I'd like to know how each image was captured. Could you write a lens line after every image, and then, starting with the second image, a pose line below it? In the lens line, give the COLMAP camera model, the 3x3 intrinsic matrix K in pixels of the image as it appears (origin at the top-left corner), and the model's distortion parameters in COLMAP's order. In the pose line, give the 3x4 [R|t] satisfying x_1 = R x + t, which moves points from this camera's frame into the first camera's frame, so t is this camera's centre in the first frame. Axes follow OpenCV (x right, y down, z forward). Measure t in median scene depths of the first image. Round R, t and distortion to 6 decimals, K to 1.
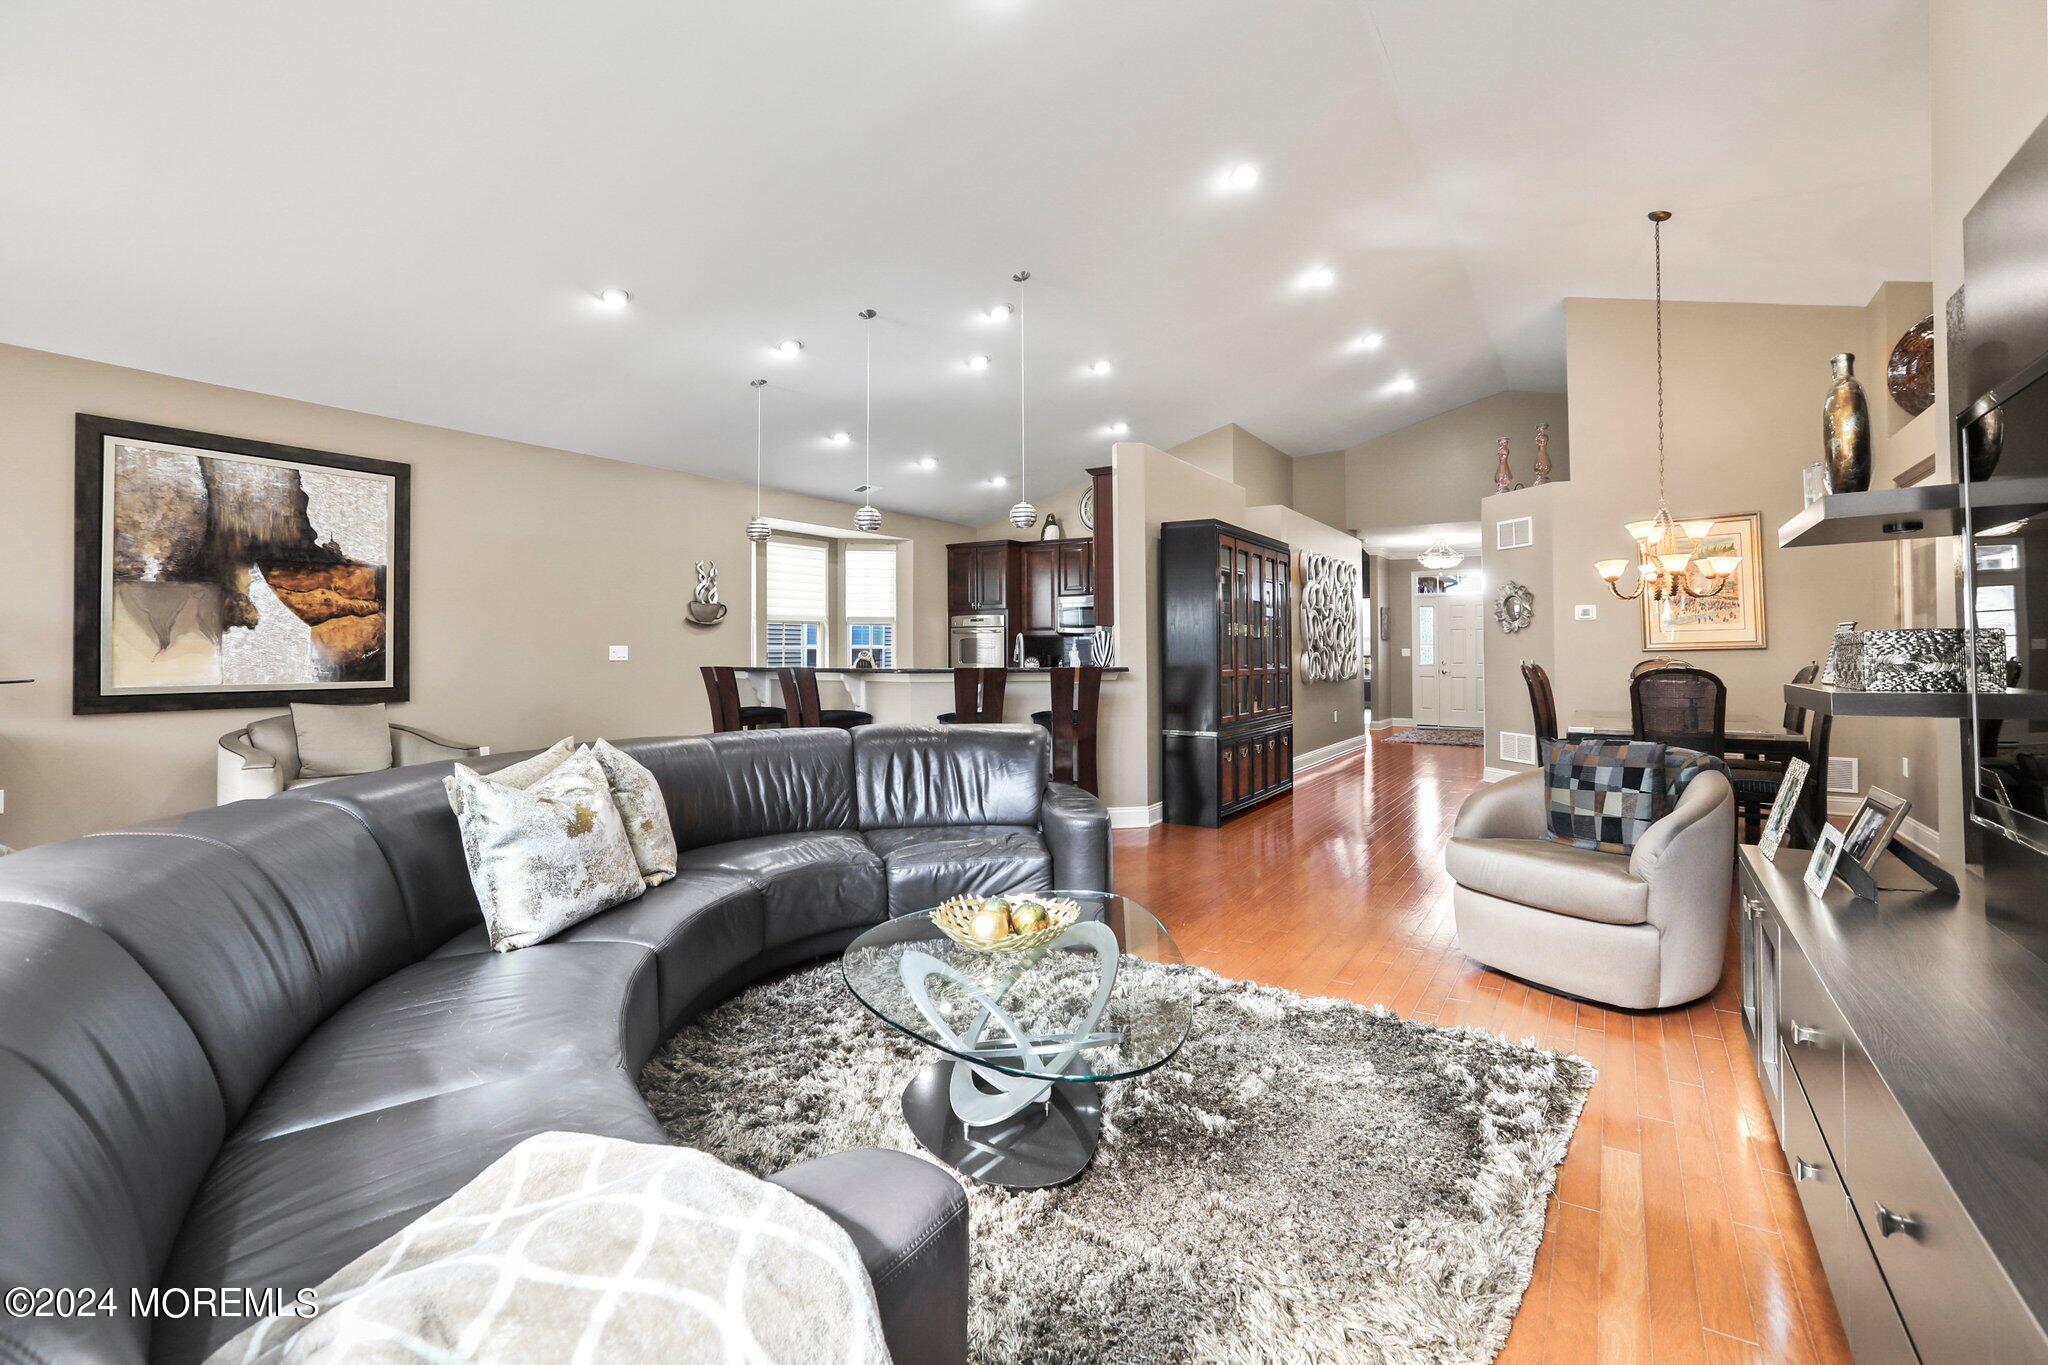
lens RADIAL K [[928.4, 0, 1025.0], [0, 928.4, 665.7], [0, 0, 1]] dist [-0.027716, 0.009702]
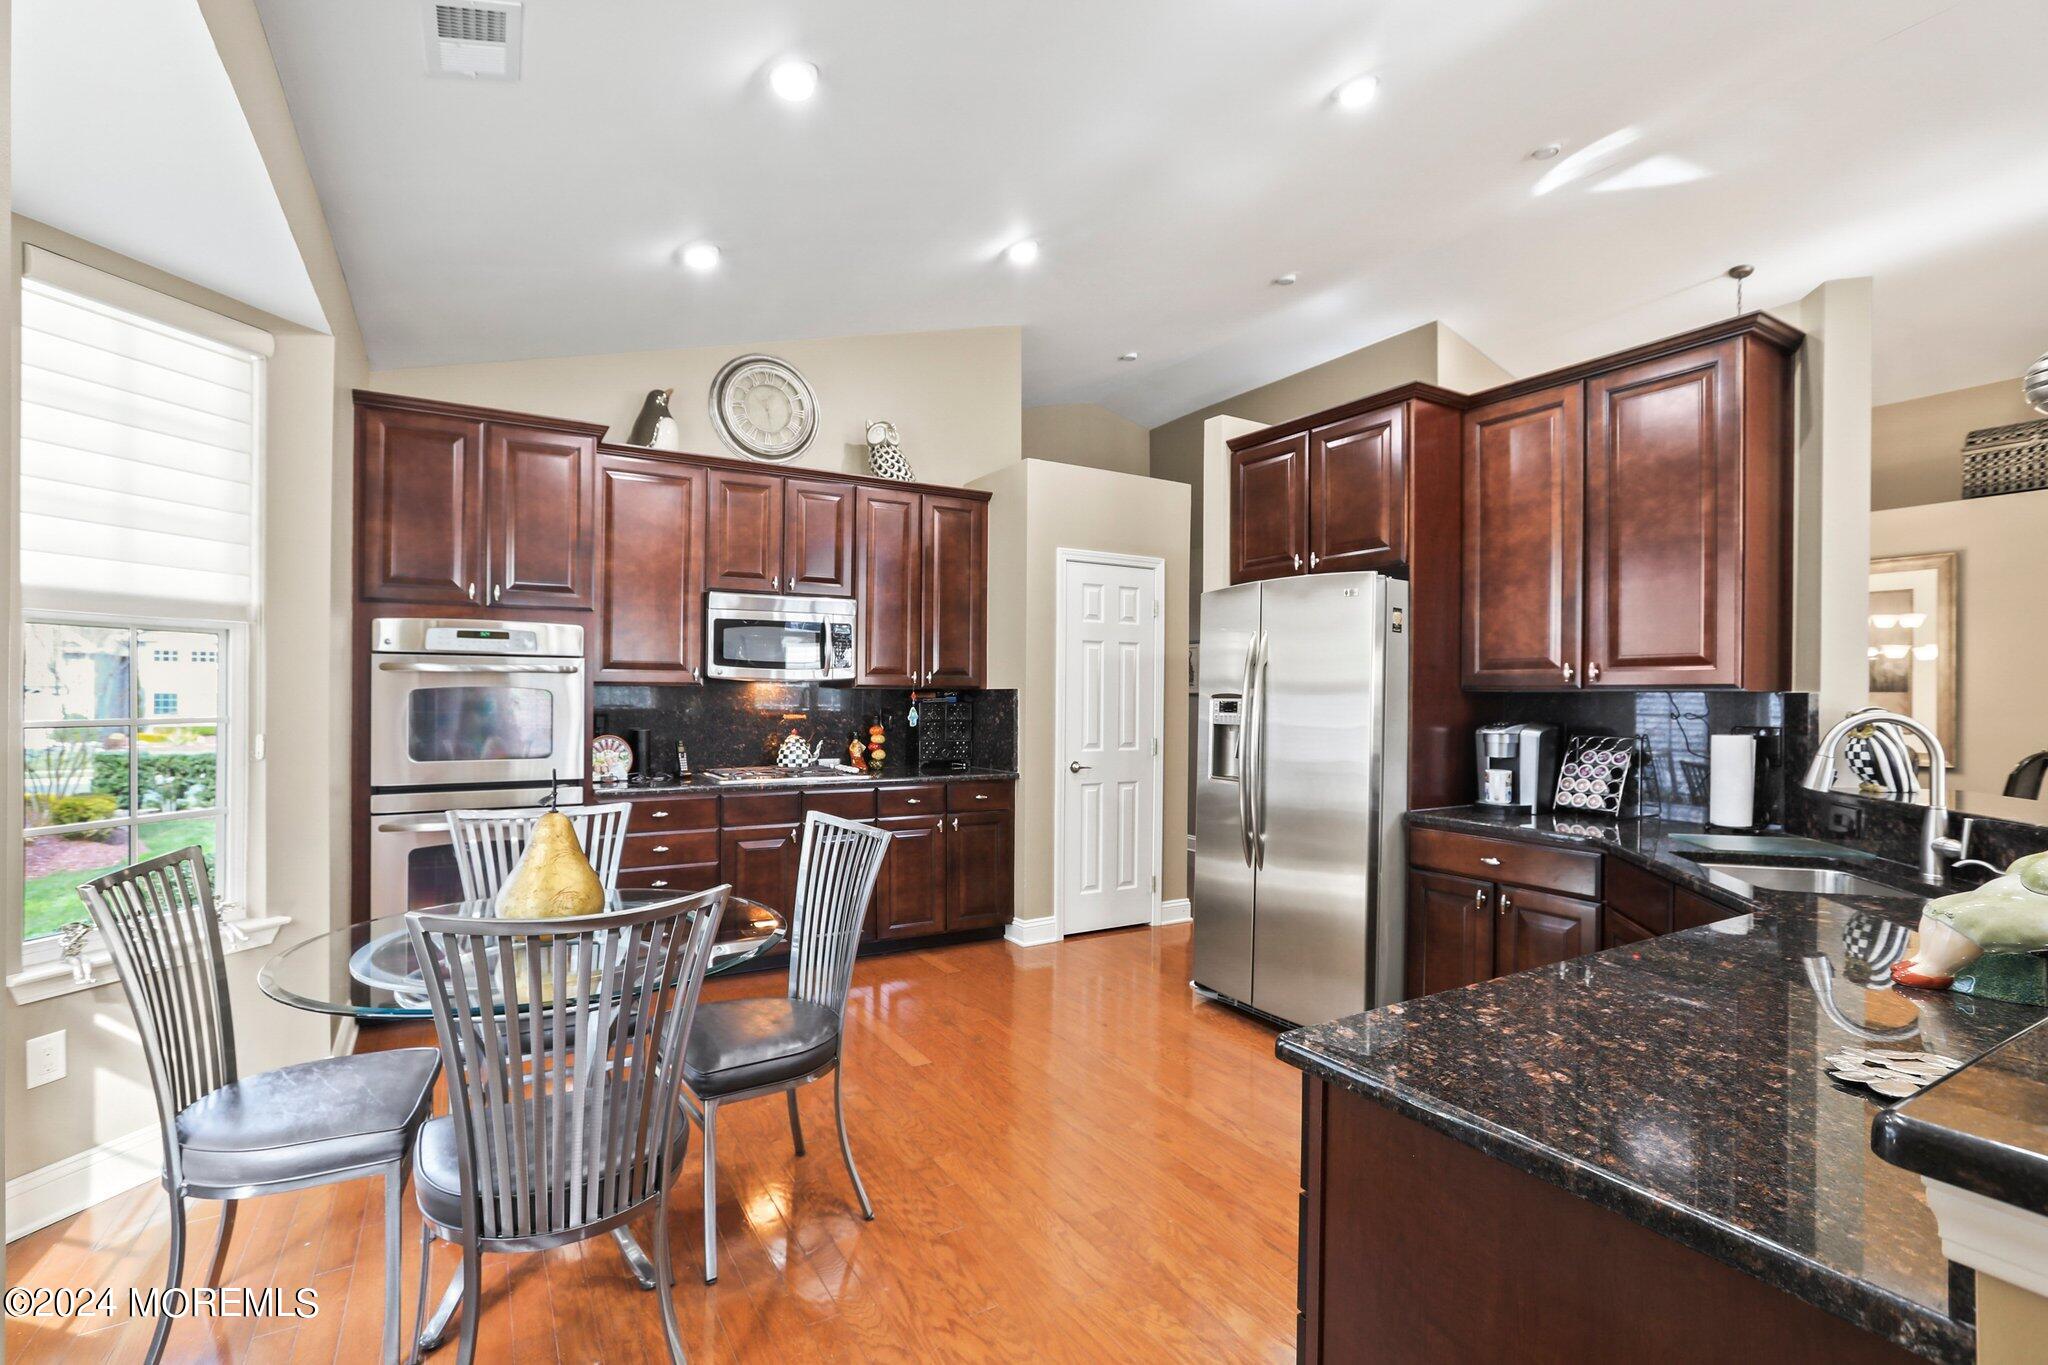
lens RADIAL K [[928.4, 0, 1002.6], [0, 928.4, 687.7], [0, 0, 1]] dist [-0.027716, 0.009702]
pose [[0.446584, 0.013071, 0.894646, -0.277310], [0.002418, 0.999872, -0.015816, -0.024327], [-0.894738, 0.009226, 0.446495, 0.699429]]
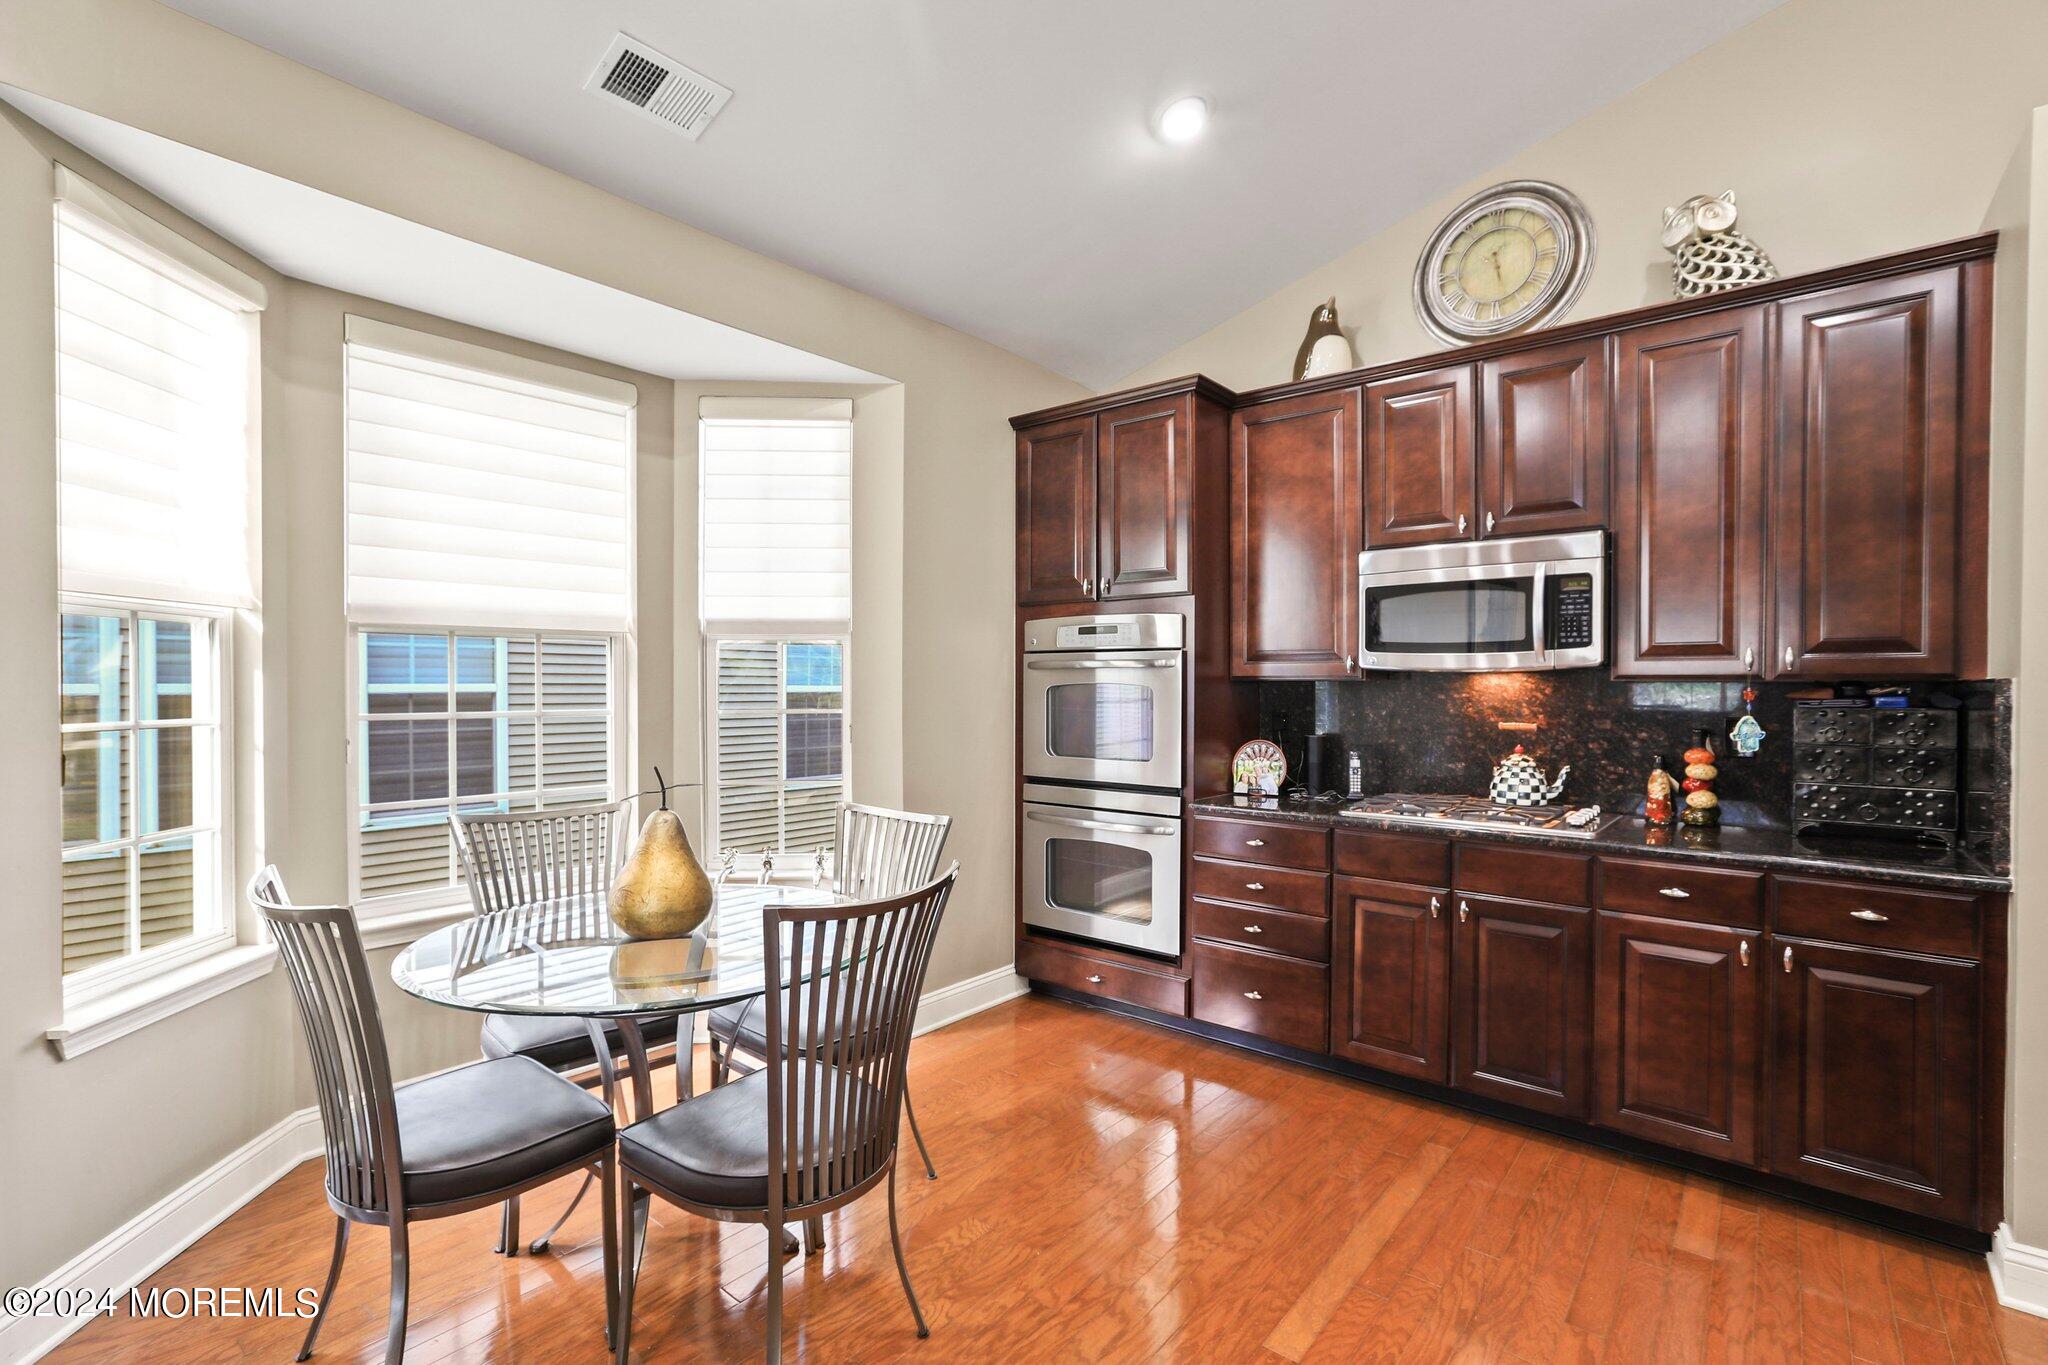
lens RADIAL K [[928.4, 0, 1018.1], [0, 928.4, 697.6], [0, 0, 1]] dist [-0.027716, 0.009702]
pose [[0.993251, 0.006160, -0.115817, -0.042731], [-0.005550, 0.999969, 0.005590, -0.027304], [0.115848, -0.004910, 0.993255, 0.685506]]
